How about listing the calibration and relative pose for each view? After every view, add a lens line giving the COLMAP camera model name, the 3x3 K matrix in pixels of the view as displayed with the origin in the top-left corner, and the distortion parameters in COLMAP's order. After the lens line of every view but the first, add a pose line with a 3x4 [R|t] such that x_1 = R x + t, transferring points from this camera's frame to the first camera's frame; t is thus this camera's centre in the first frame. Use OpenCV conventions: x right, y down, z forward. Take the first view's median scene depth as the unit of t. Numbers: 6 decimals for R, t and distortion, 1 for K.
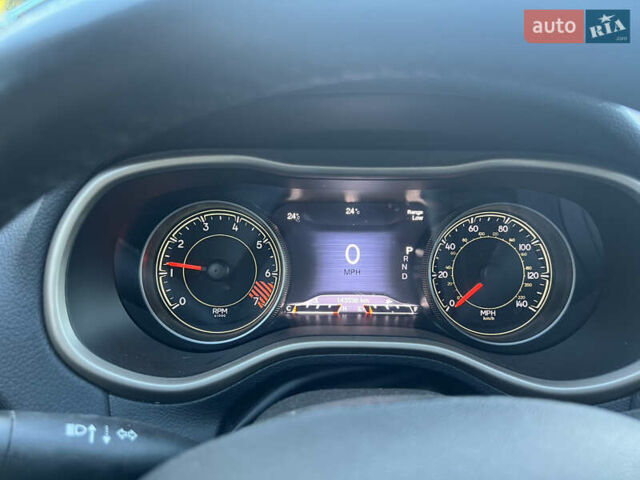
lens RADIAL K [[470.1, 0, 320.0], [0, 470.1, 240.0], [0, 0, 1]] dist [0.010521, -0.002123]
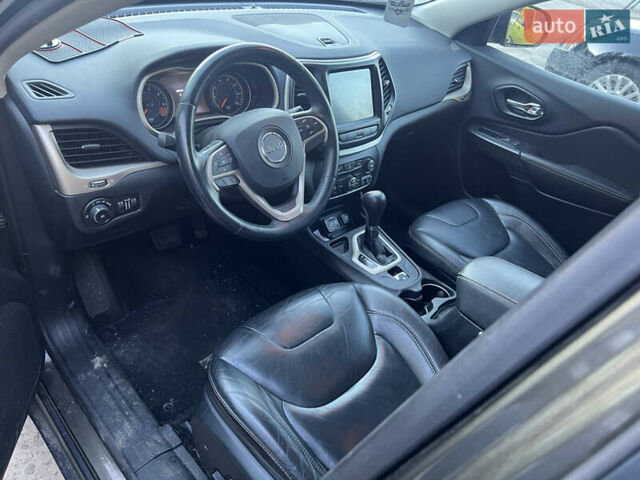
lens RADIAL K [[470.1, 0, 320.0], [0, 470.1, 240.0], [0, 0, 1]] dist [0.010521, -0.002123]
pose [[0.718433, -0.315309, 0.620028, -1.477816], [0.097708, 0.928268, 0.358846, -0.100734], [-0.688700, -0.197225, 0.697707, -1.860491]]
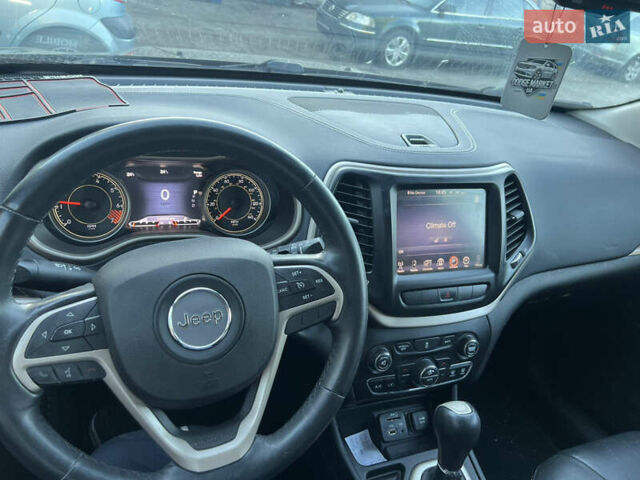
lens RADIAL K [[470.1, 0, 320.0], [0, 470.1, 240.0], [0, 0, 1]] dist [0.010521, -0.002123]
pose [[0.927498, -0.050738, 0.370370, -0.066851], [-0.001767, 0.990140, 0.140067, -0.058530], [-0.373825, -0.130566, 0.918263, -1.057360]]
